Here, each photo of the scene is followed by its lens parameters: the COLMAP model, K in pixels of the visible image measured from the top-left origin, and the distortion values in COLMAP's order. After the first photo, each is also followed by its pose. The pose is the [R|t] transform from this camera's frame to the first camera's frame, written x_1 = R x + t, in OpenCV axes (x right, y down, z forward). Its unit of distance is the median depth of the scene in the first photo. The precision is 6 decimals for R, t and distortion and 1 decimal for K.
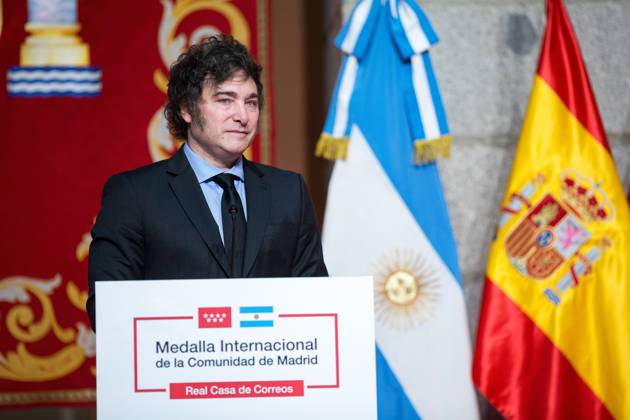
lens RADIAL K [[3544.2, 0, 315.0], [0, 3544.2, 210.0], [0, 0, 1]] dist [1.183769, 5.782324]
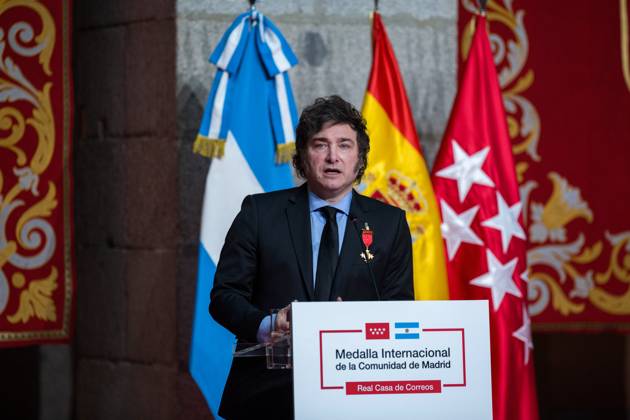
lens RADIAL K [[3544.2, 0, 315.0], [0, 3544.2, 210.0], [0, 0, 1]] dist [1.183769, 5.782324]
pose [[0.942305, 0.019506, 0.334185, -0.366534], [-0.038887, 0.997921, 0.051403, -0.060082], [-0.332488, -0.061433, 0.941105, -0.152424]]
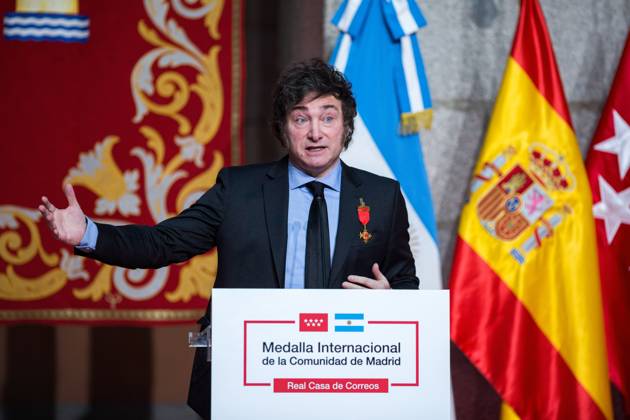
lens RADIAL K [[3544.2, 0, 315.0], [0, 3544.2, 210.0], [0, 0, 1]] dist [1.183769, 5.782324]
pose [[0.994367, 0.031023, 0.101354, -0.111135], [-0.038180, 0.996854, 0.069456, -0.065705], [-0.098881, -0.072934, 0.992423, -0.106808]]
